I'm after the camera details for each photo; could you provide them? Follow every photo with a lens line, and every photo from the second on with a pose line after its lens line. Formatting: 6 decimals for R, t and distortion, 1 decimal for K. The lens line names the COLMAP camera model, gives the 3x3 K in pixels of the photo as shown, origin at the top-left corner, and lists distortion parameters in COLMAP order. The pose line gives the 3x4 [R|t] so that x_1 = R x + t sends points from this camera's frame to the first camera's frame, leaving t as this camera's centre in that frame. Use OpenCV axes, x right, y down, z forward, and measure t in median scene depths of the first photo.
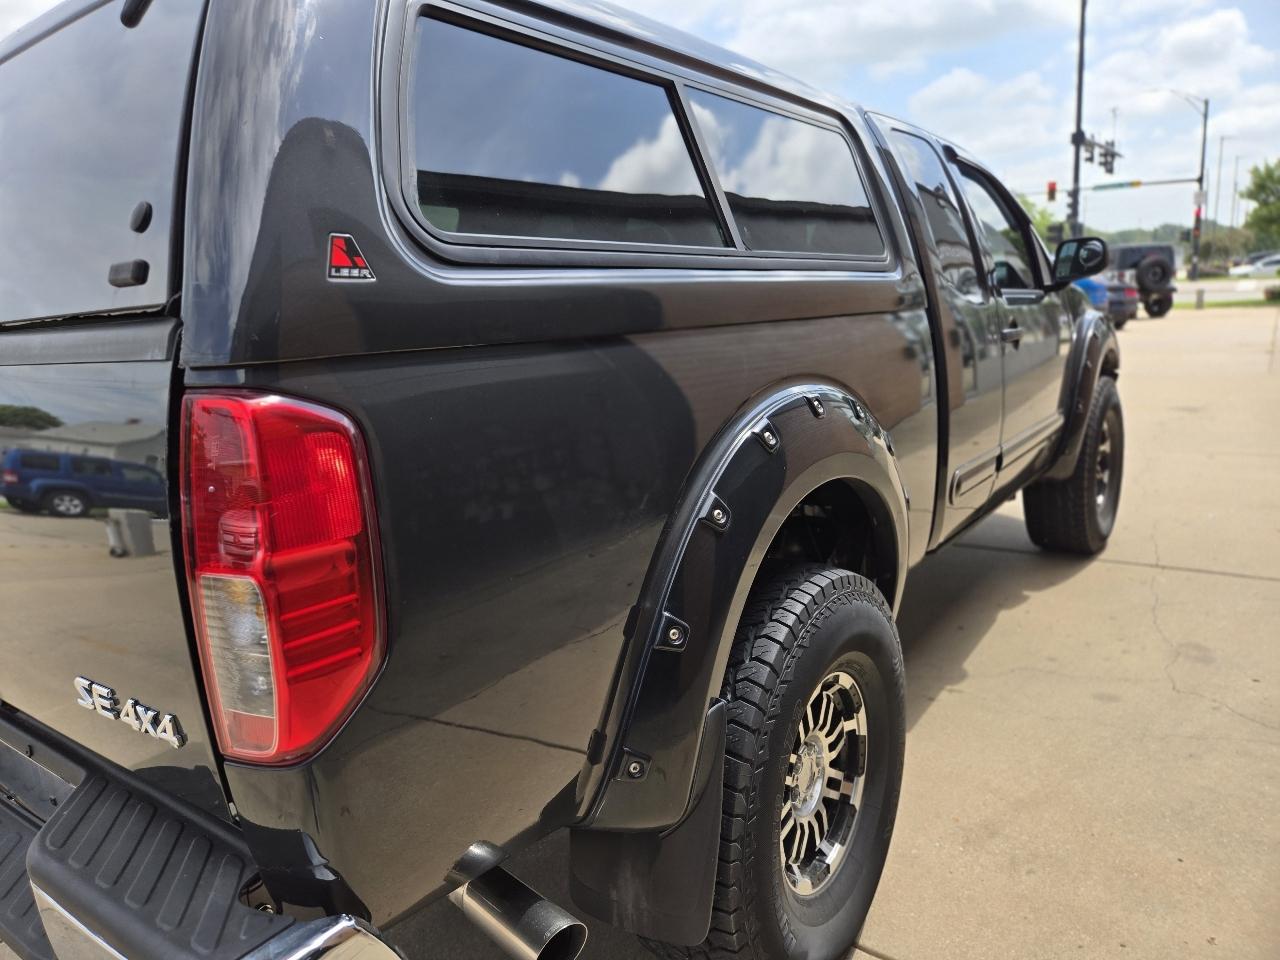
lens RADIAL K [[892.2, 0, 640.0], [0, 892.2, 480.0], [0, 0, 1]] dist [0.056561, -0.060953]
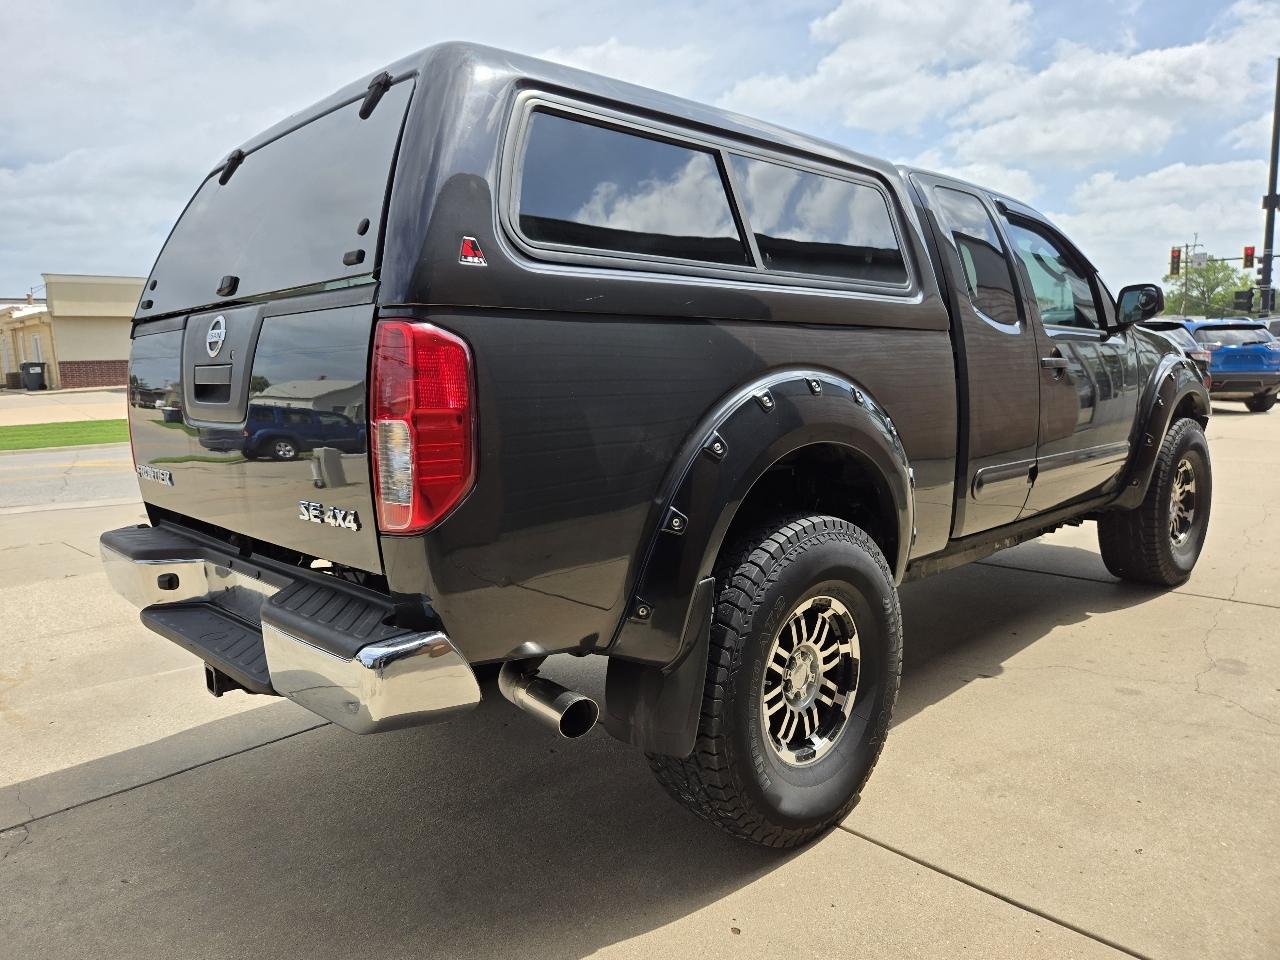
lens RADIAL K [[879.4, 0, 645.5], [0, 879.4, 465.1], [0, 0, 1]] dist [0.058037, -0.052792]
pose [[0.985685, 0.059043, -0.157924, 0.148659], [-0.069783, 0.995549, -0.063344, 0.123786], [0.153481, 0.073458, 0.985417, -0.299043]]
